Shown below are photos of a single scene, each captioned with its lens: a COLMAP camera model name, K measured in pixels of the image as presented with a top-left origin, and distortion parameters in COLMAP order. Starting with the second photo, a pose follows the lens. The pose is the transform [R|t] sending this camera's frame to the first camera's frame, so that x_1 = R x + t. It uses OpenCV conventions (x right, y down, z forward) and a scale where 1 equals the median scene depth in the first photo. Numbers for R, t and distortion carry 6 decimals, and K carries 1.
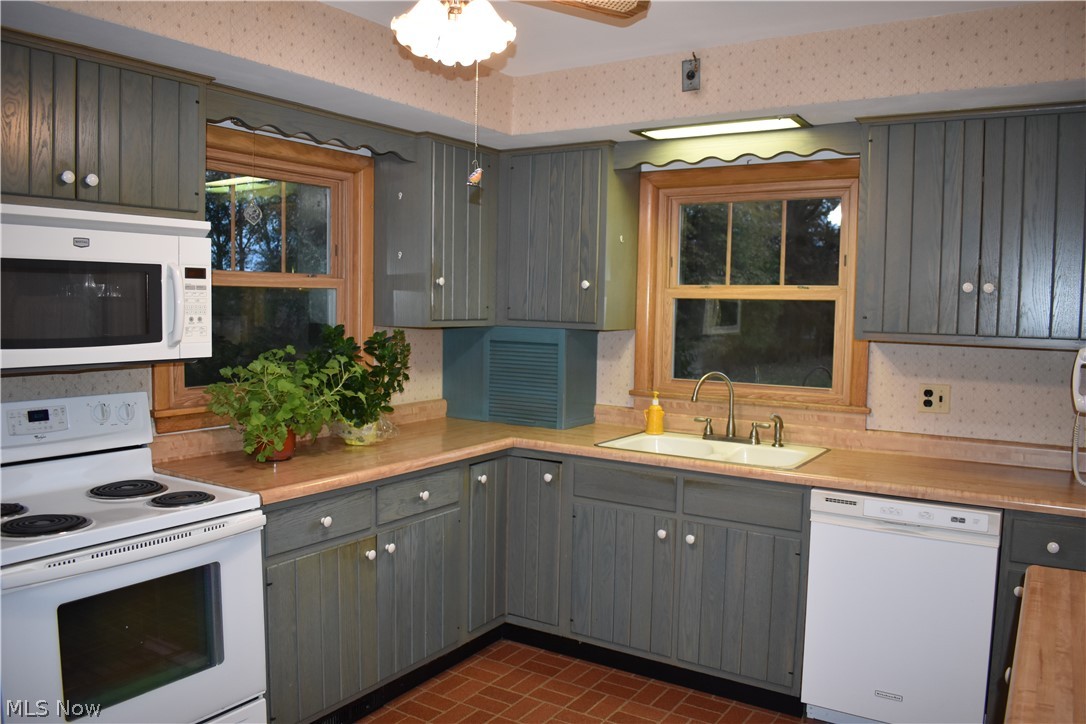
lens RADIAL K [[853.0, 0, 541.6], [0, 853.0, 354.9], [0, 0, 1]] dist [-0.079062, -0.011401]
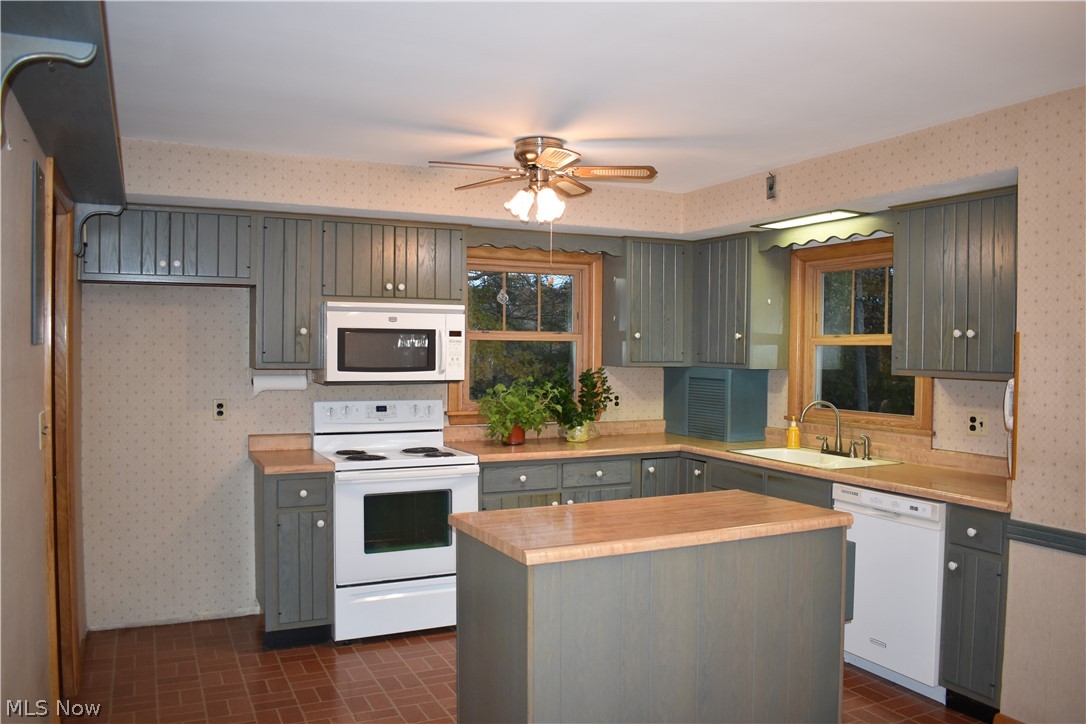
lens RADIAL K [[853.0, 0, 541.5], [0, 853.0, 361.0], [0, 0, 1]] dist [-0.079062, -0.011401]
pose [[0.852167, -0.001133, -0.523269, 0.563581], [-0.026672, 0.998604, -0.045598, 0.032452], [0.522590, 0.052814, 0.850947, -0.374118]]
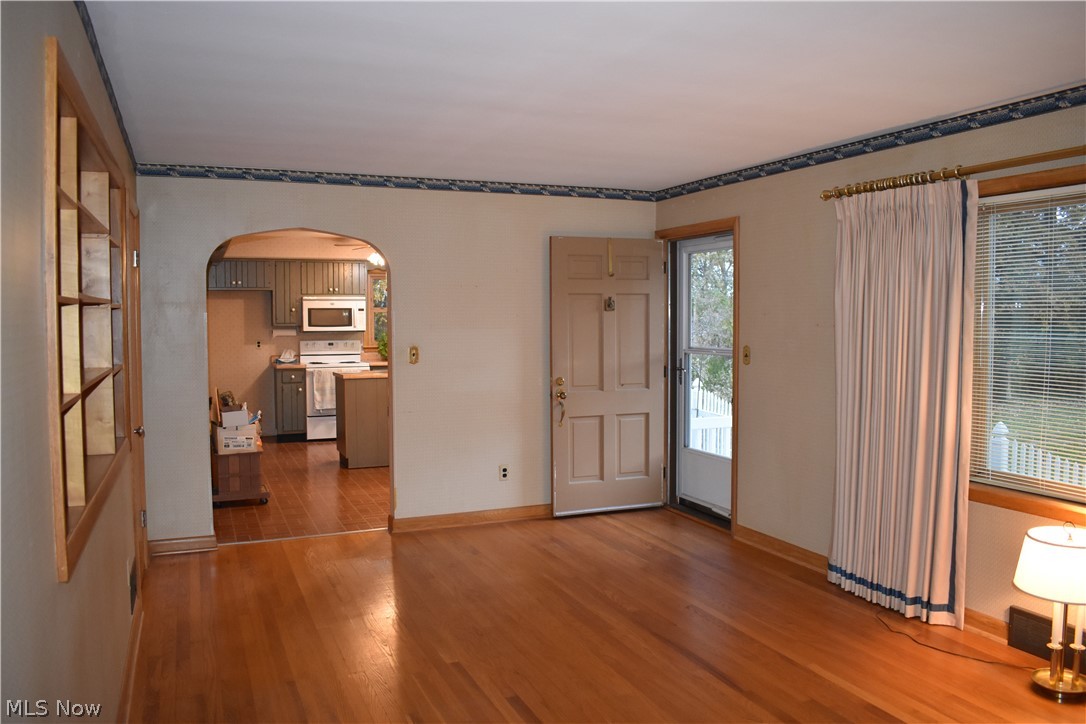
lens RADIAL K [[853.0, 0, 546.4], [0, 853.0, 360.3], [0, 0, 1]] dist [-0.079062, -0.011401]
pose [[0.839501, 0.011606, -0.543235, 2.044411], [-0.018556, 0.999801, -0.007315, 0.127798], [0.543042, 0.016221, 0.839549, -1.560535]]
